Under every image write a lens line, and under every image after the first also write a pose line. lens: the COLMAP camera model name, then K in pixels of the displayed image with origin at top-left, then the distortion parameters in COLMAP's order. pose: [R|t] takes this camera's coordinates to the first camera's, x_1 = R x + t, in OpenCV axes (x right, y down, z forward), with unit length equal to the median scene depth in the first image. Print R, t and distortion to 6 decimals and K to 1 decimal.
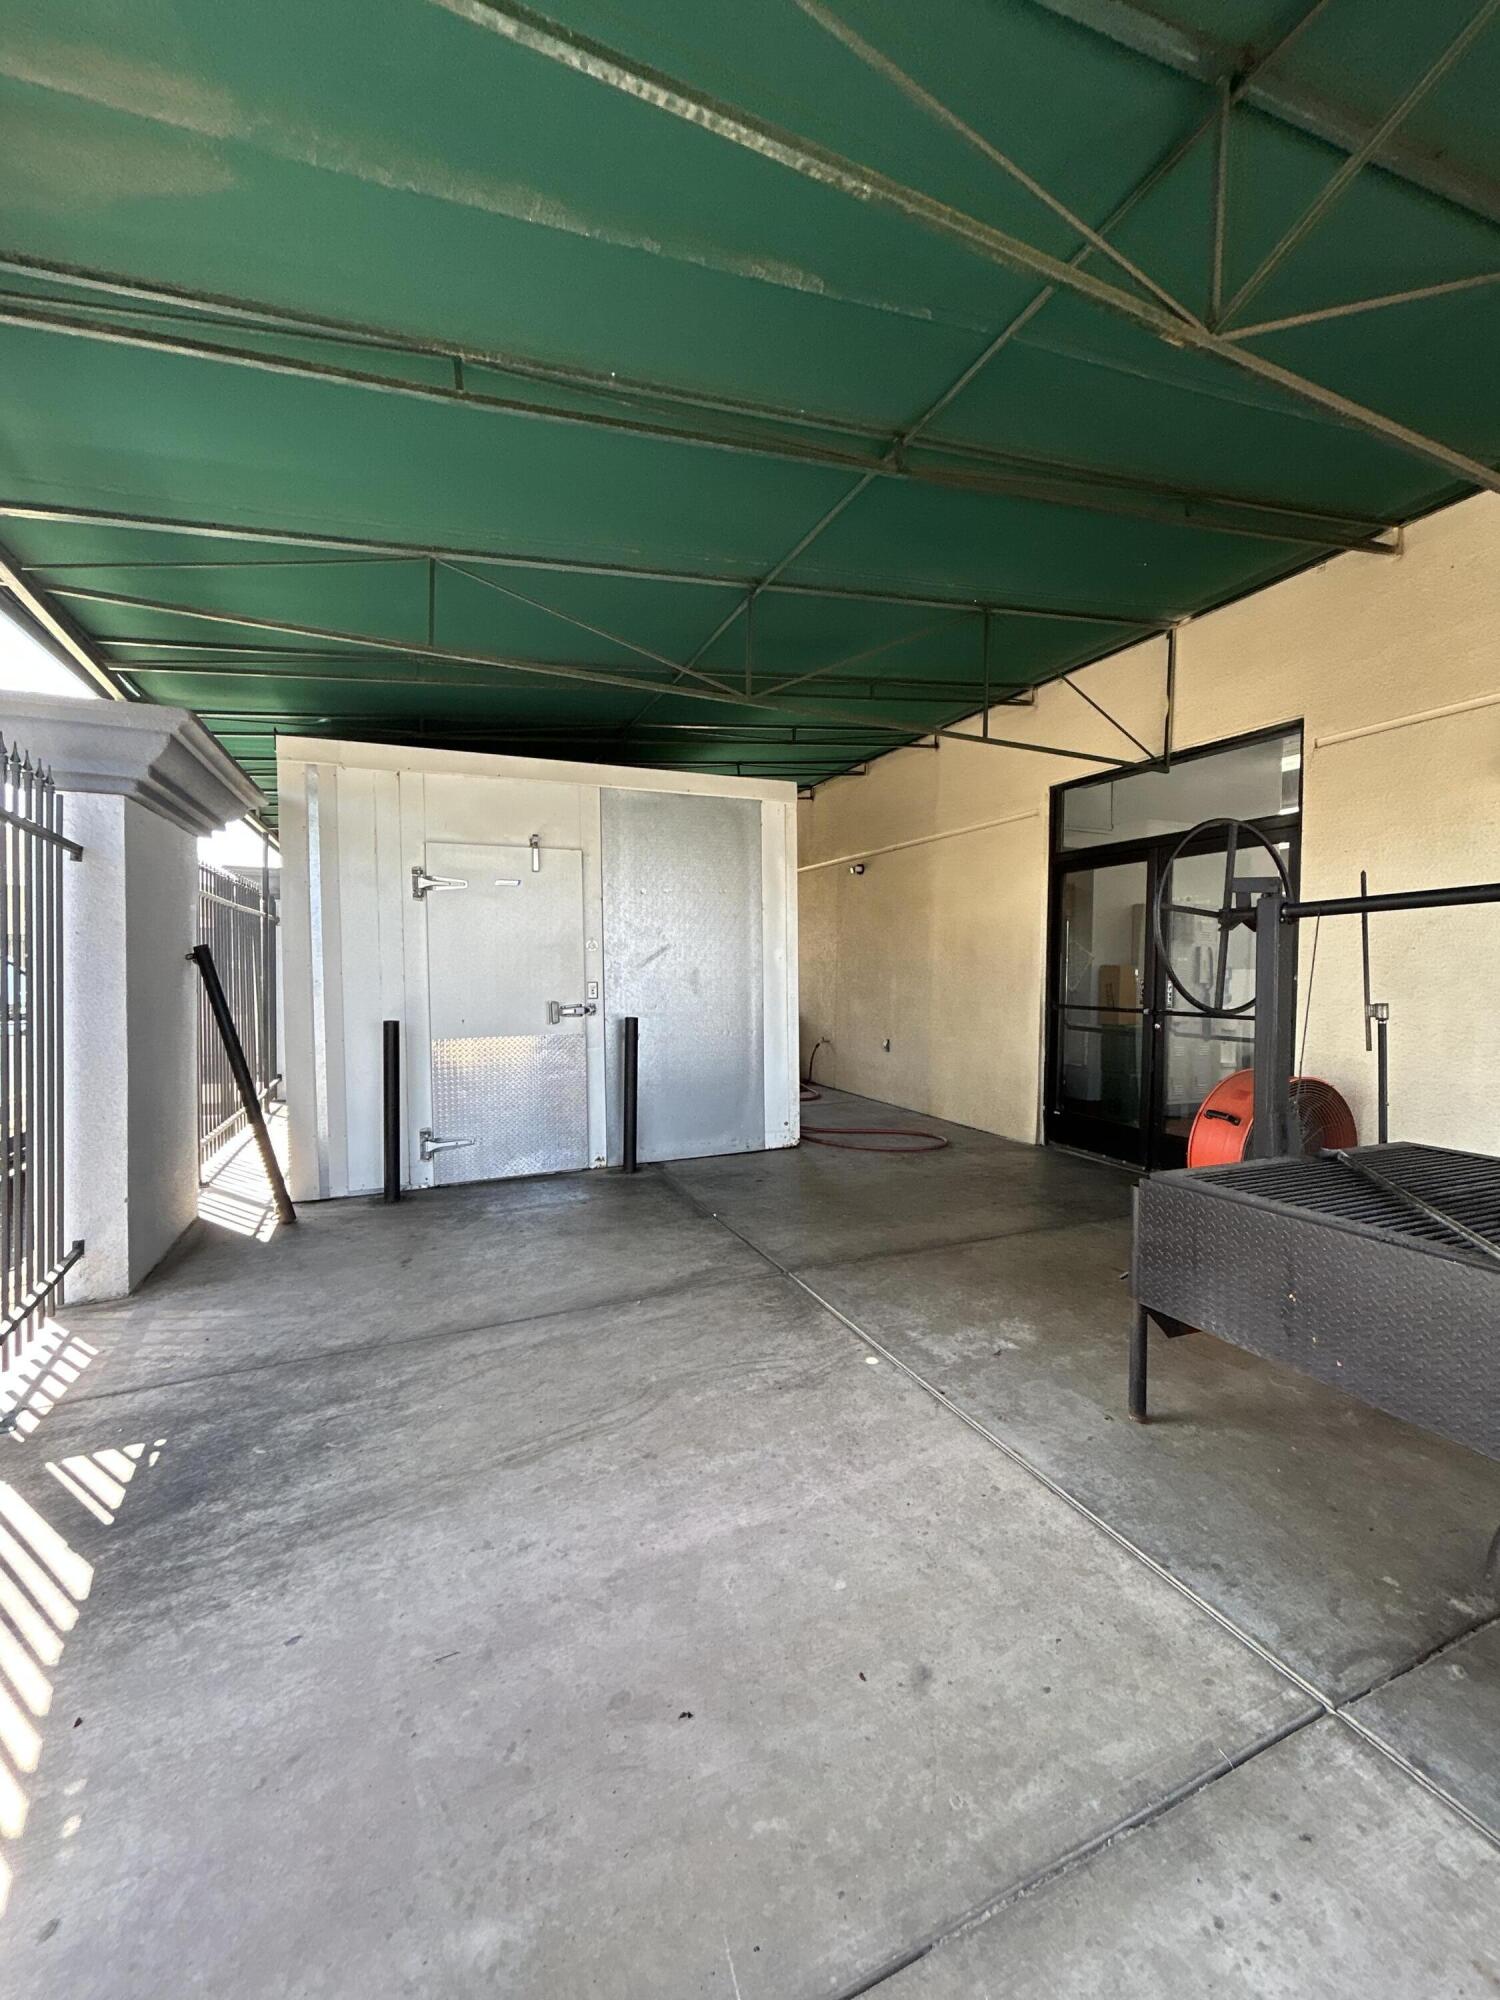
lens RADIAL K [[804.4, 0, 779.8], [0, 804.4, 998.3], [0, 0, 1]] dist [-0.002814, 0.000971]
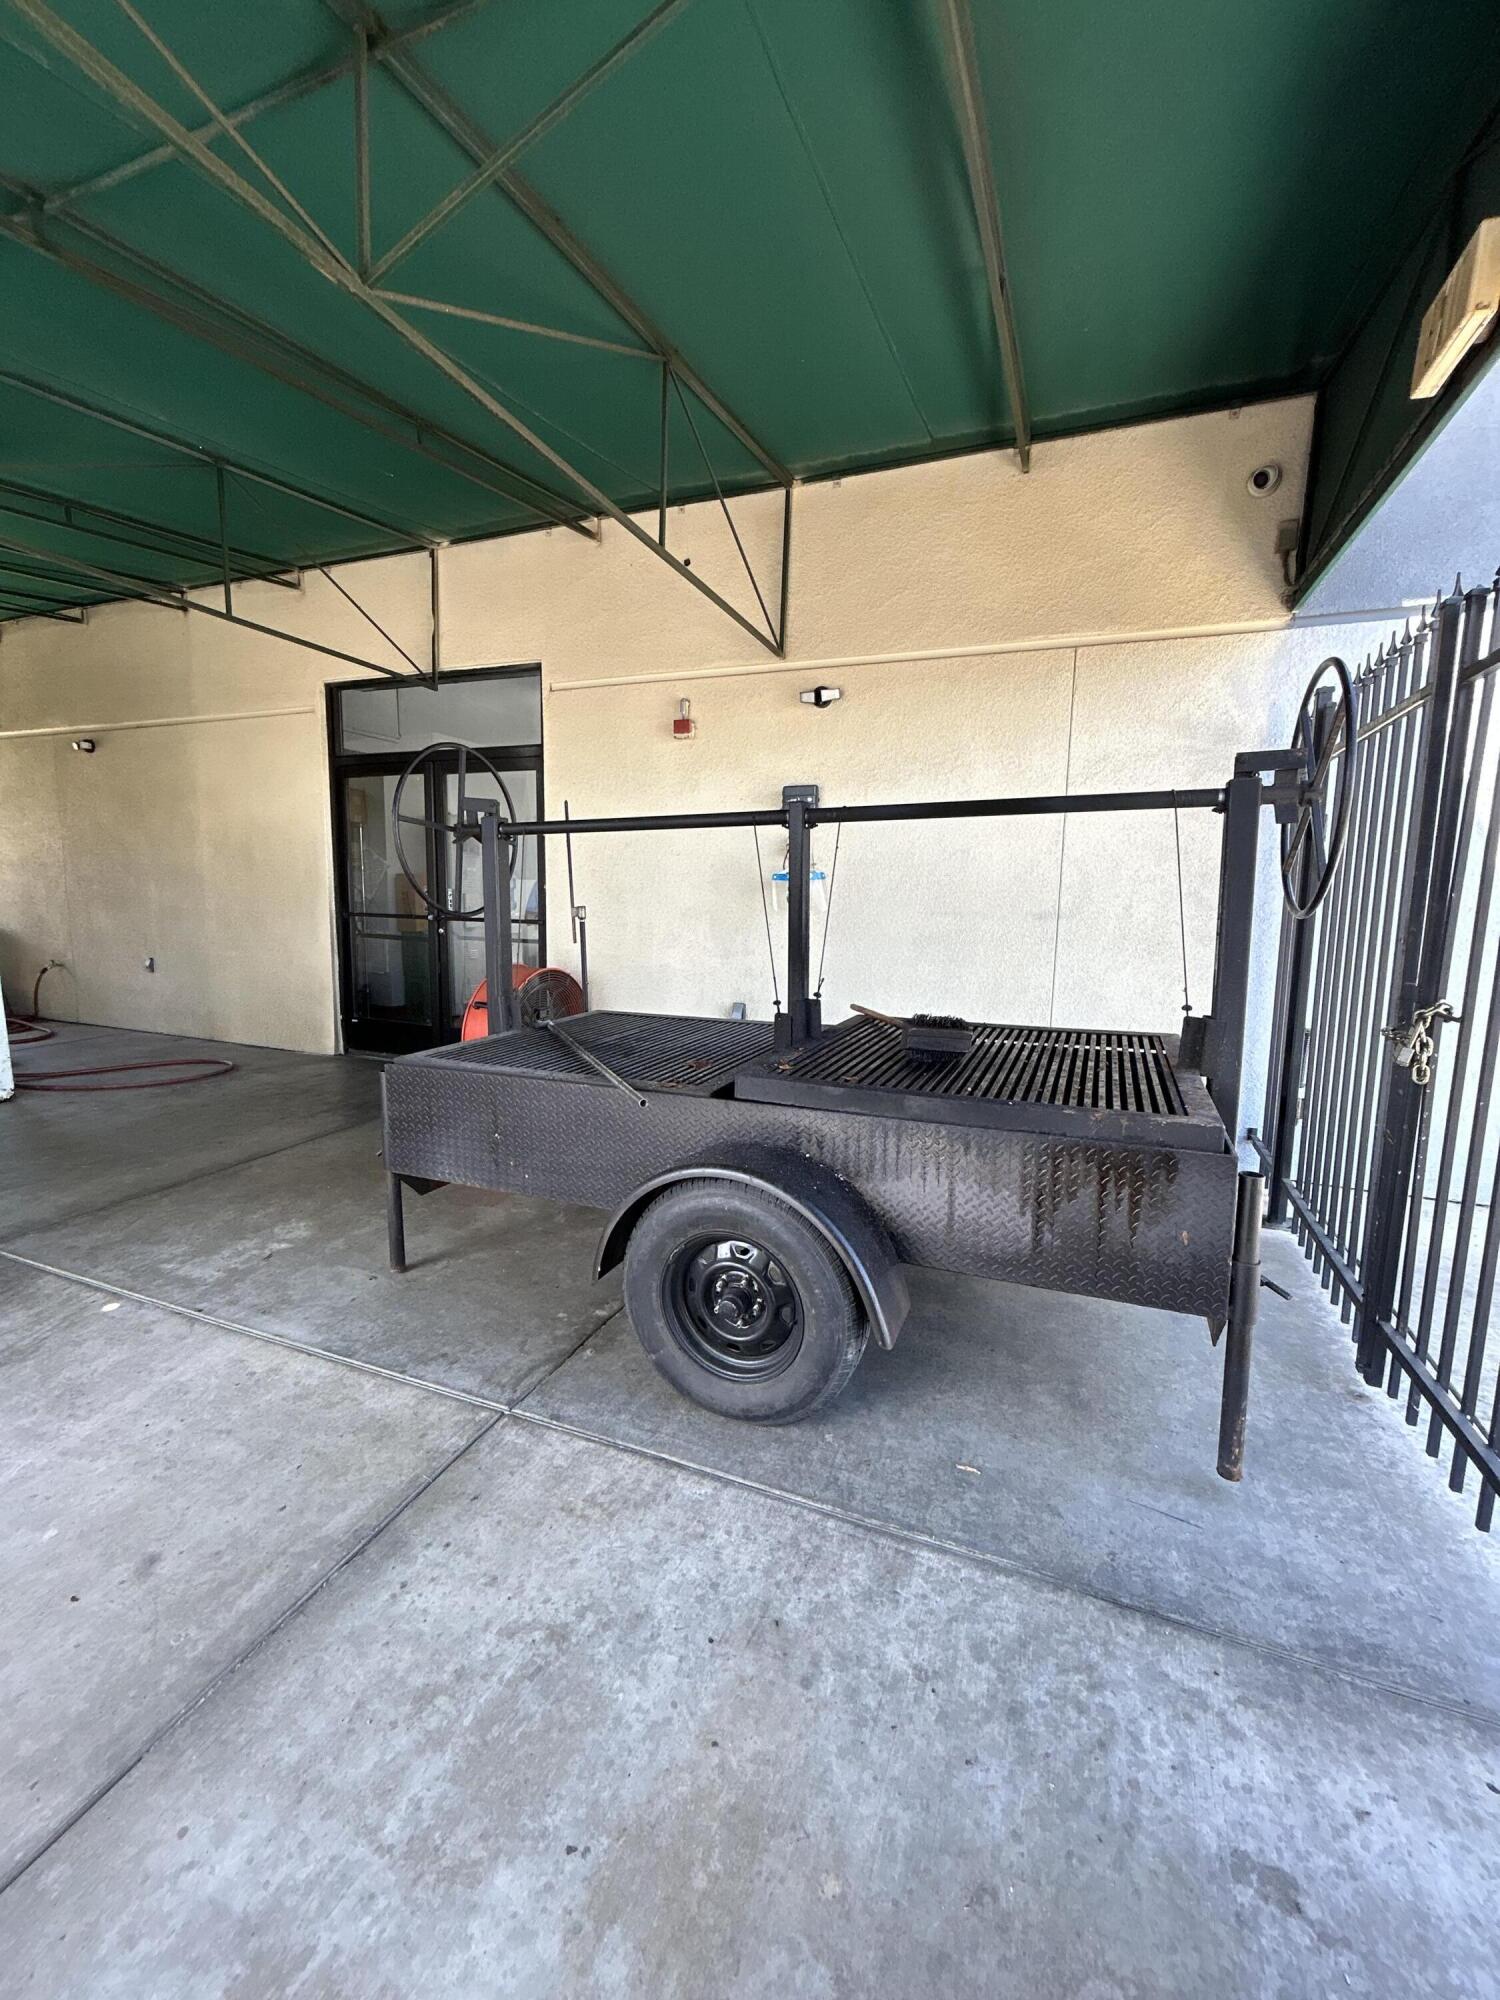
lens RADIAL K [[804.4, 0, 779.8], [0, 804.4, 998.3], [0, 0, 1]] dist [-0.002814, 0.000971]
pose [[0.724113, -0.084511, 0.684484, 0.066127], [0.009100, 0.993548, 0.113043, 0.008667], [-0.689621, -0.075627, 0.720210, -0.137137]]
